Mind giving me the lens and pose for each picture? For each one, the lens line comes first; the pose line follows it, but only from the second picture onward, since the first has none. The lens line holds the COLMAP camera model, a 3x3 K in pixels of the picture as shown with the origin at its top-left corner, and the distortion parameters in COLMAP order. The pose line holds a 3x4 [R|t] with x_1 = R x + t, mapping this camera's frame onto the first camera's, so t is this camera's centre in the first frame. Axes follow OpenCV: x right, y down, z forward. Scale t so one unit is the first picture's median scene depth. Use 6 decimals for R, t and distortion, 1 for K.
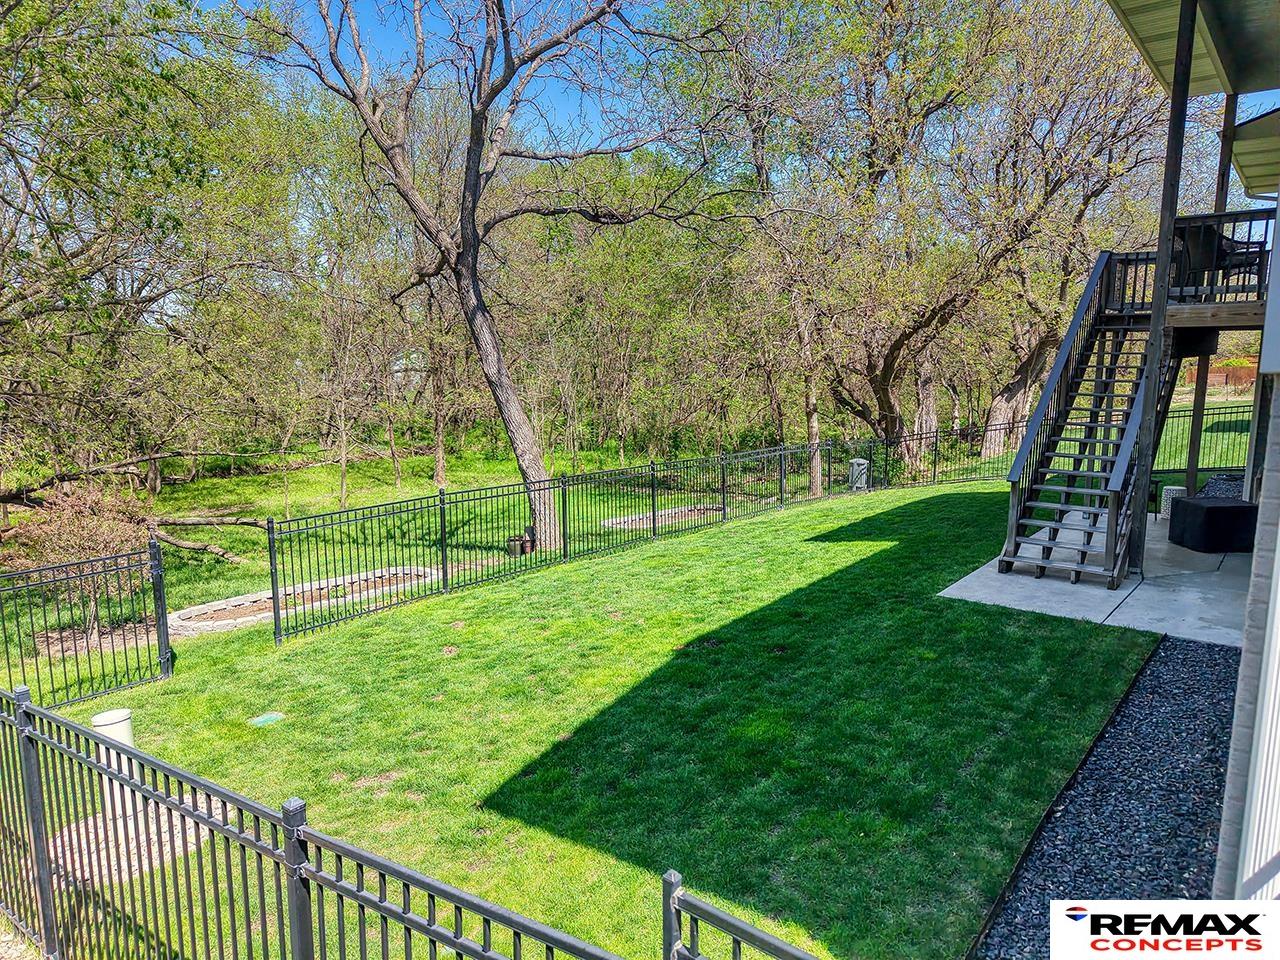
lens RADIAL K [[856.1, 0, 637.8], [0, 856.1, 489.6], [0, 0, 1]] dist [0.042489, -0.051685]
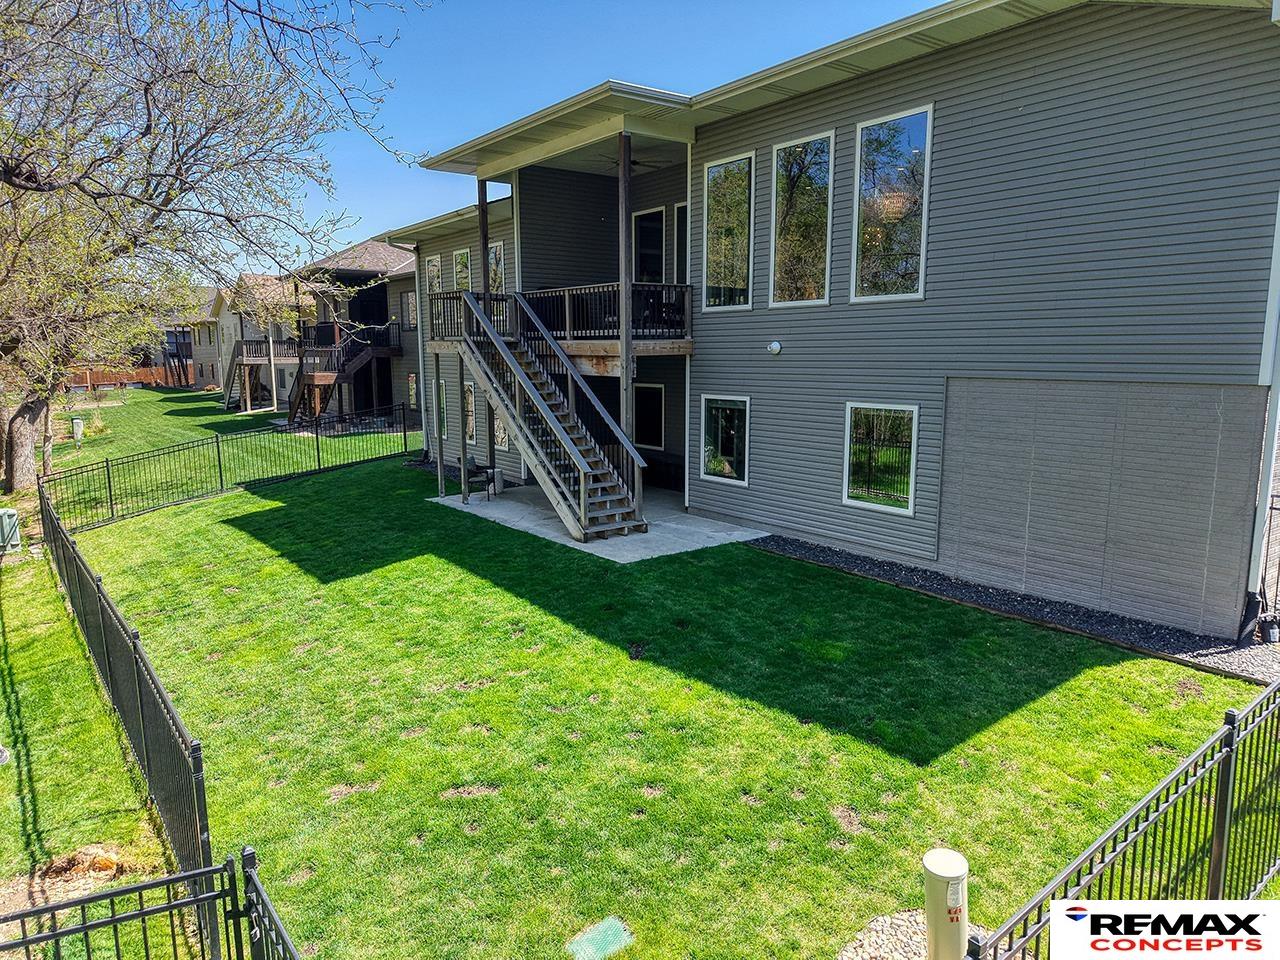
lens RADIAL K [[856.1, 0, 637.8], [0, 856.1, 489.6], [0, 0, 1]] dist [0.042489, -0.051685]
pose [[0.242847, -0.164676, 0.955985, -1.103451], [0.154754, 0.979441, 0.129405, -0.191862], [-0.957641, 0.116517, 0.263339, 0.801439]]
